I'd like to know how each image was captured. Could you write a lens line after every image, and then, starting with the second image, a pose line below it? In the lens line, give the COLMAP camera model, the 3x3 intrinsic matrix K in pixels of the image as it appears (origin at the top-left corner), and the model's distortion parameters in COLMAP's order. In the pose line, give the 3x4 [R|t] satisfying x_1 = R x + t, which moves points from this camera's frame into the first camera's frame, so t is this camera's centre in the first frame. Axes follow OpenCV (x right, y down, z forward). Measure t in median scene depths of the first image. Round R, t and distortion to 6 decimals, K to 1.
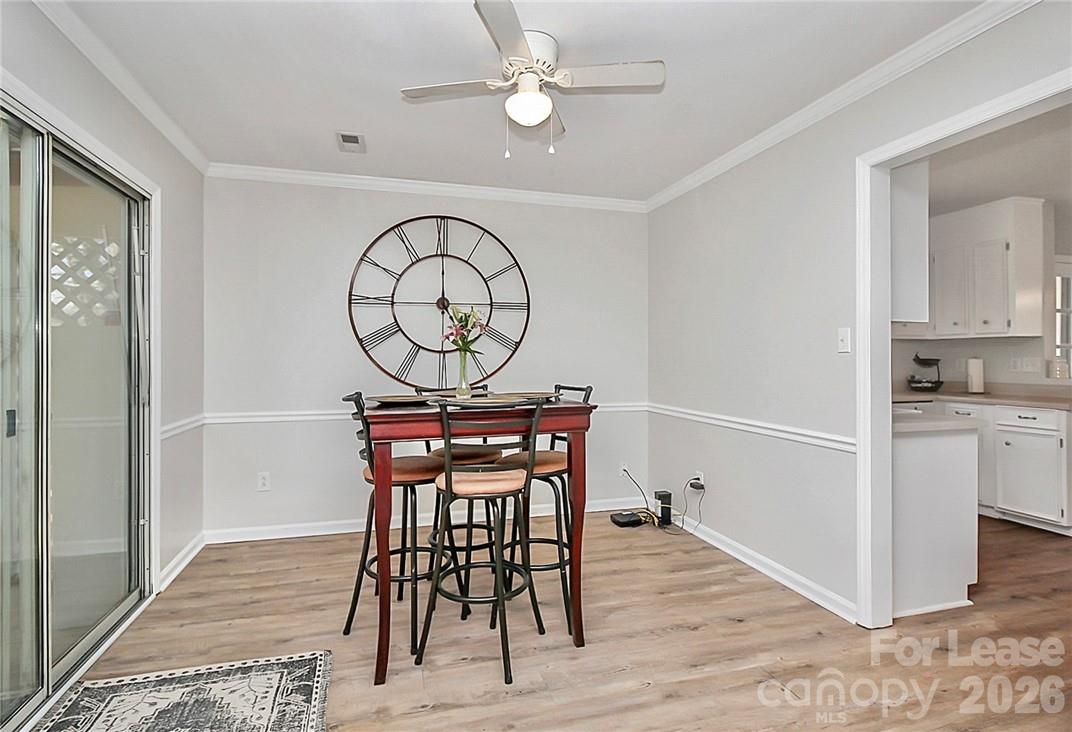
lens RADIAL K [[545.3, 0, 548.7], [0, 545.3, 355.2], [0, 0, 1]] dist [0.017114, -0.015361]
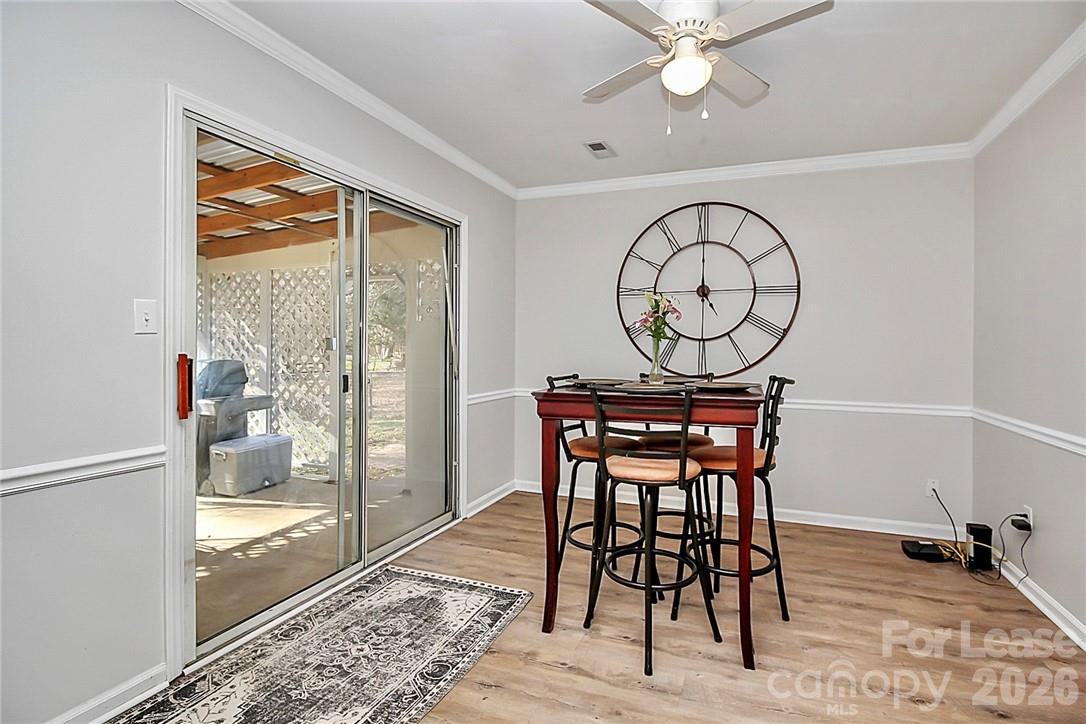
lens RADIAL K [[529.8, 0, 580.7], [0, 529.8, 354.5], [0, 0, 1]] dist [-0.002282, -0.001190]
pose [[0.806556, 0.016362, -0.590932, 0.223392], [-0.007211, 0.999815, 0.017841, 0.005751], [0.591114, -0.010128, 0.806524, 0.099705]]
